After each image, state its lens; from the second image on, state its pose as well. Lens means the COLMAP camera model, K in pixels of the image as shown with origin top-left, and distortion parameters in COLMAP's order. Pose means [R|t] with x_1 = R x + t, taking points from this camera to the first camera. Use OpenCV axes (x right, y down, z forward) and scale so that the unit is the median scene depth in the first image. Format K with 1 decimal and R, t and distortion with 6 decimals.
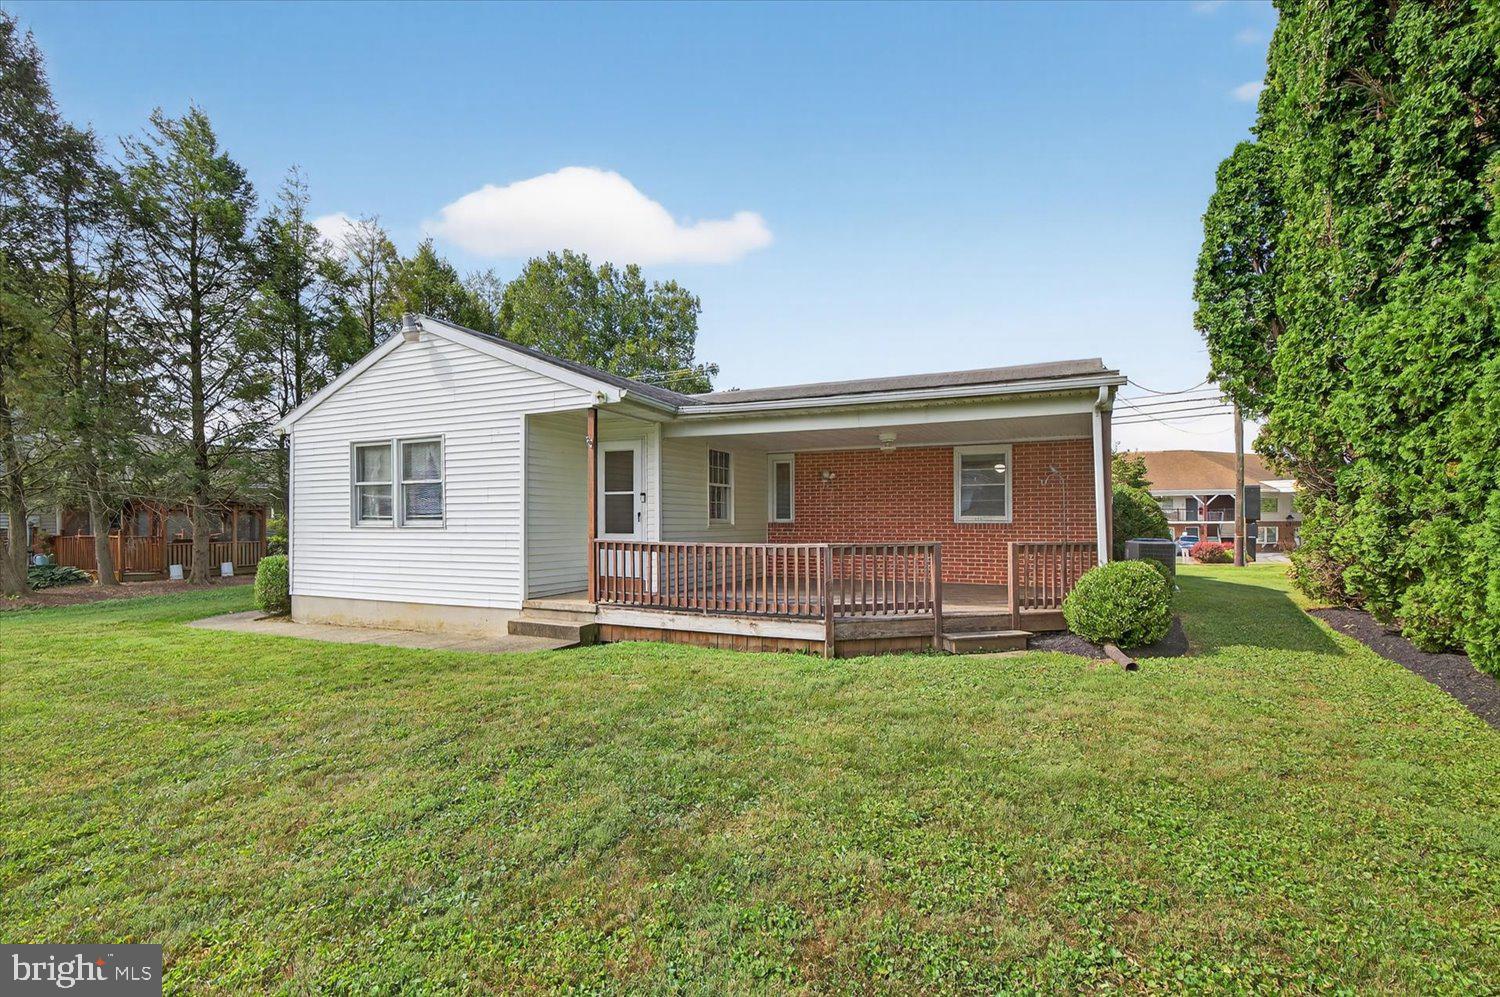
lens RADIAL K [[693.0, 0, 758.7], [0, 693.0, 500.7], [0, 0, 1]] dist [0.001287, -0.000204]
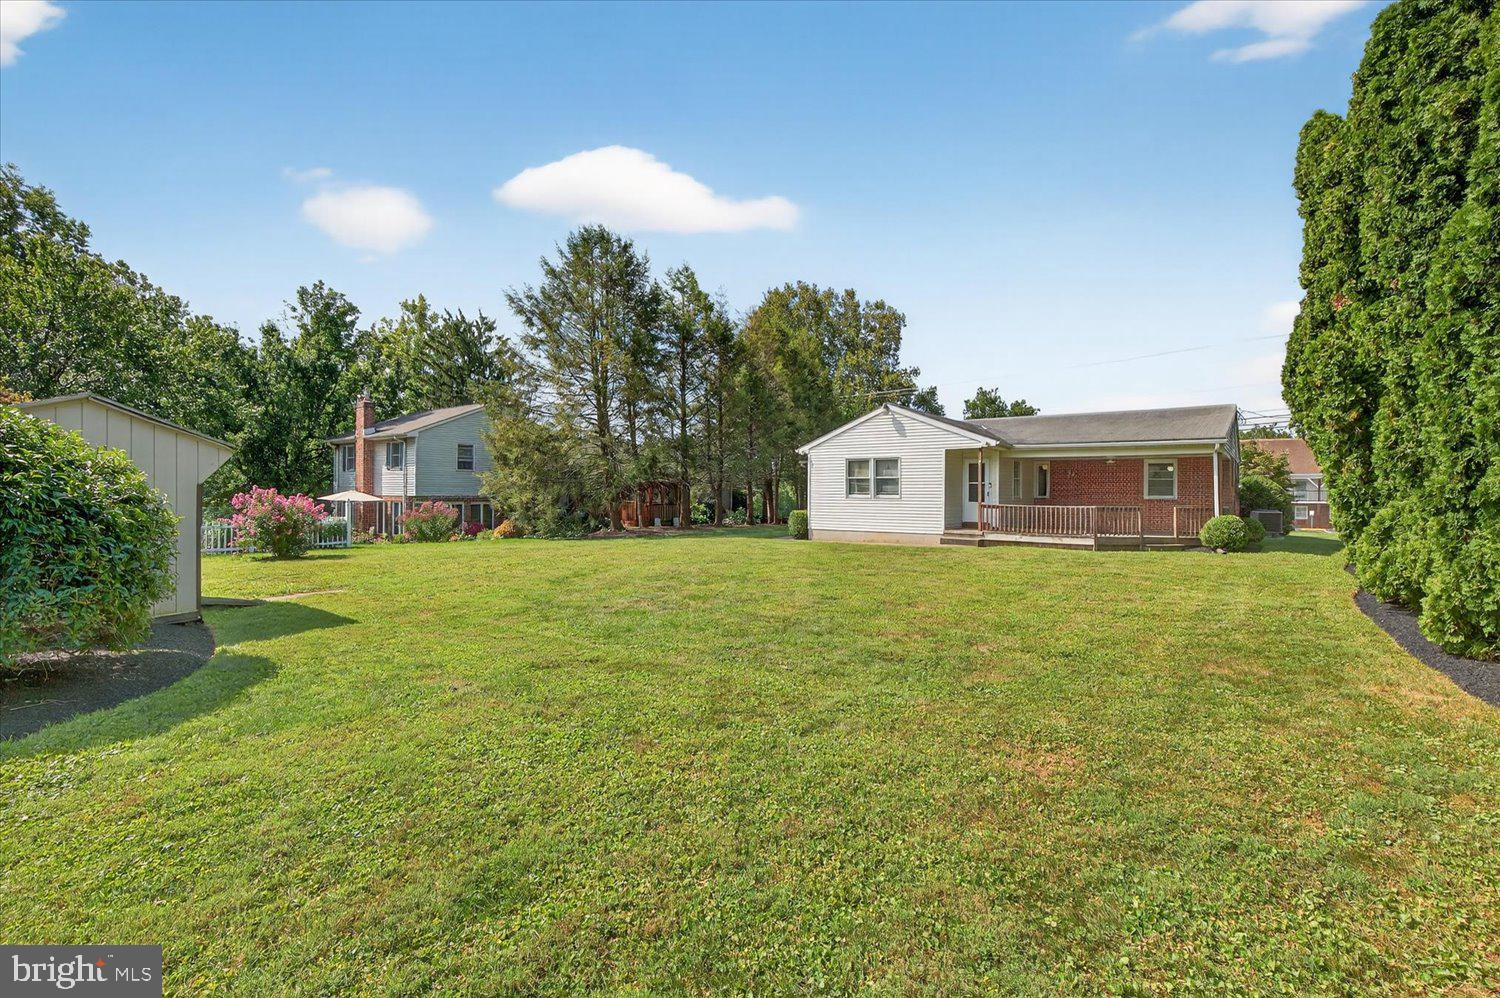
lens RADIAL K [[693.0, 0, 758.3], [0, 693.0, 499.0], [0, 0, 1]] dist [0.001287, -0.000204]
pose [[0.981662, 0.010484, -0.190343, -0.446248], [-0.003063, 0.999225, 0.039240, -0.042901], [0.190607, -0.037937, 0.980933, -1.212970]]
